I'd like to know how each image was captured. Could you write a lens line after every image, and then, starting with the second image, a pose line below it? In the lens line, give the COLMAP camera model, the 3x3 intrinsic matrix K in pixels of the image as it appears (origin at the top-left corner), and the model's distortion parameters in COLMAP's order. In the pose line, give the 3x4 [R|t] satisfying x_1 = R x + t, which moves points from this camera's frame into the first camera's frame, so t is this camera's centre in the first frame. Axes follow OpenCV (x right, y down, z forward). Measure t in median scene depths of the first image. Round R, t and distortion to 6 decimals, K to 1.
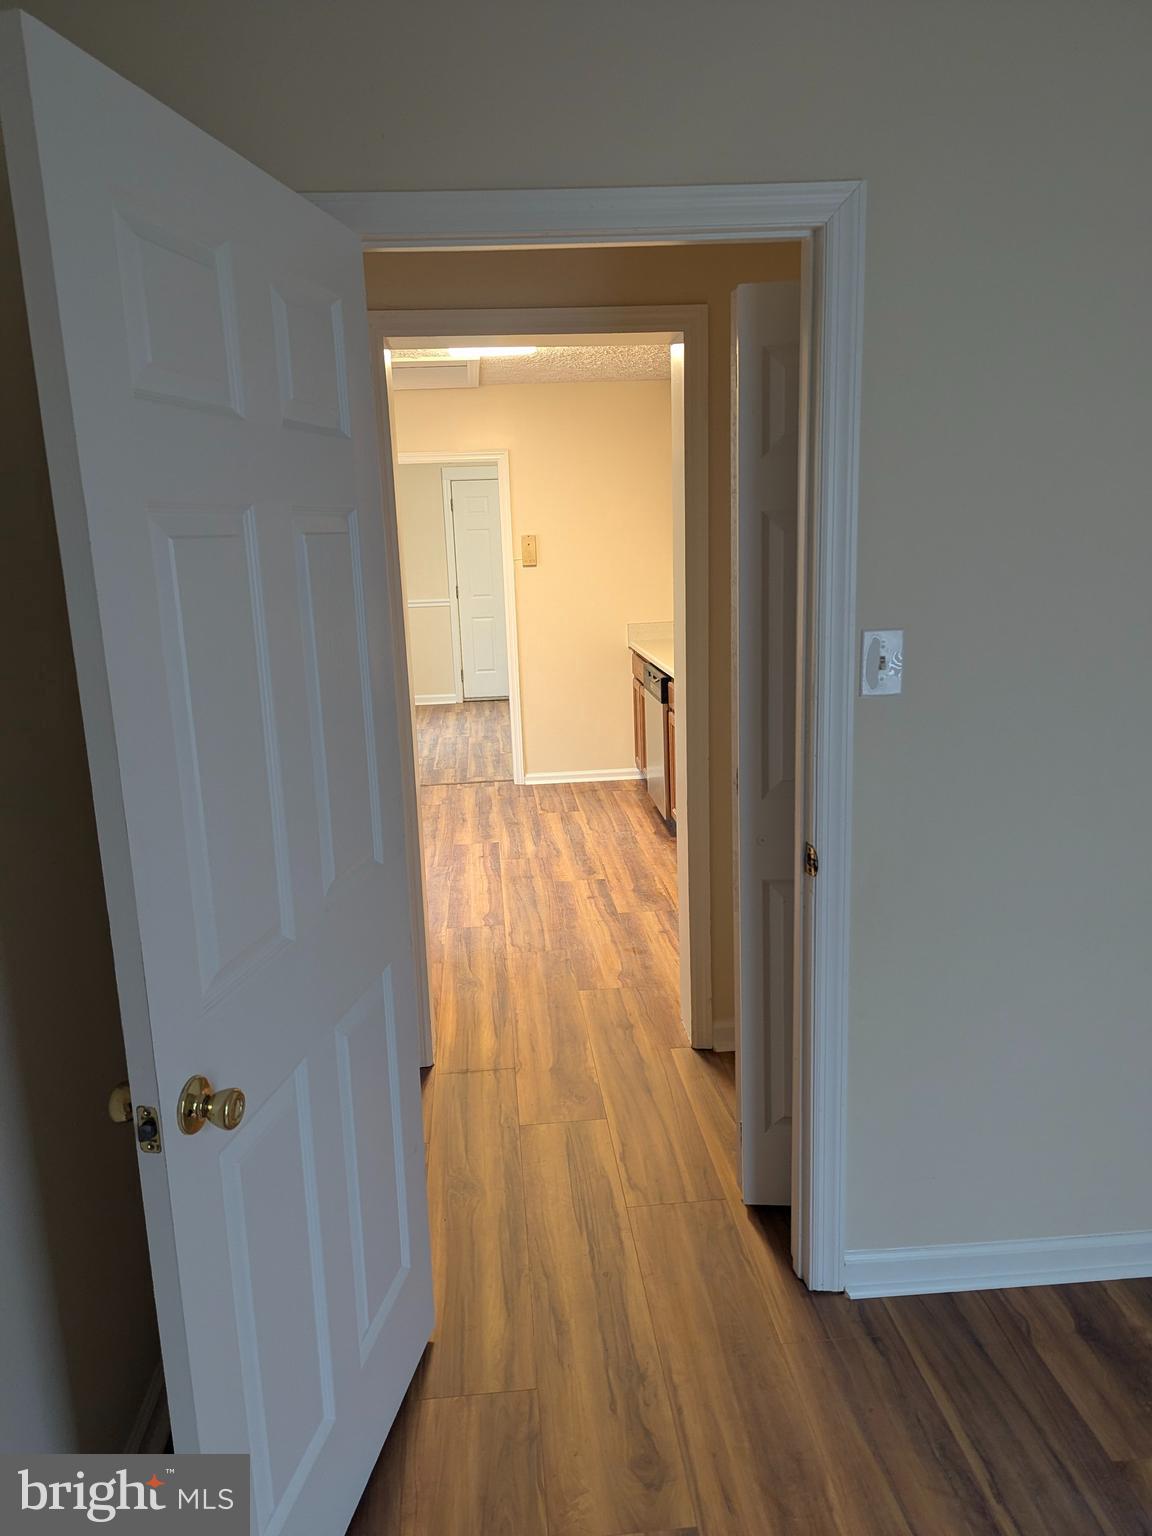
lens RADIAL K [[1066.1, 0, 567.5], [0, 1066.1, 764.8], [0, 0, 1]] dist [0.060751, -0.050601]
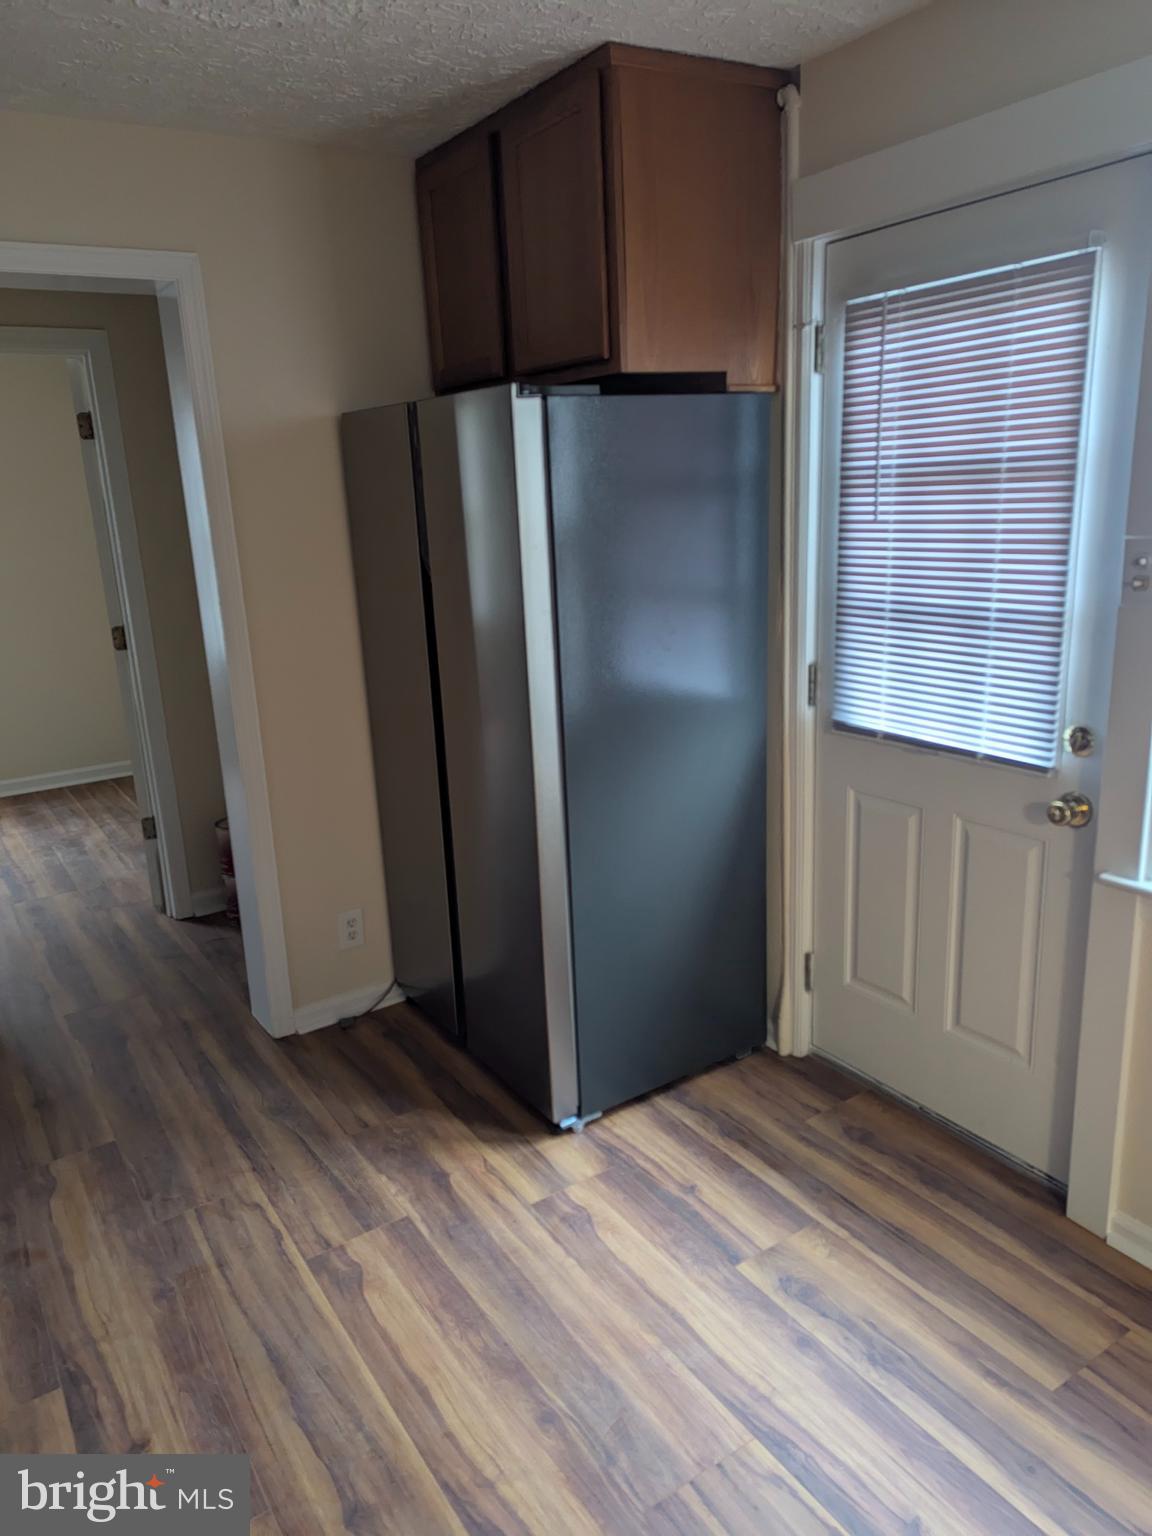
lens RADIAL K [[1066.1, 0, 564.1], [0, 1066.1, 763.3], [0, 0, 1]] dist [0.060751, -0.050601]
pose [[-0.879476, 0.189630, -0.436534, 0.011264], [-0.027286, 0.895601, 0.444022, -0.270352], [0.475161, 0.402418, -0.782485, 1.250315]]
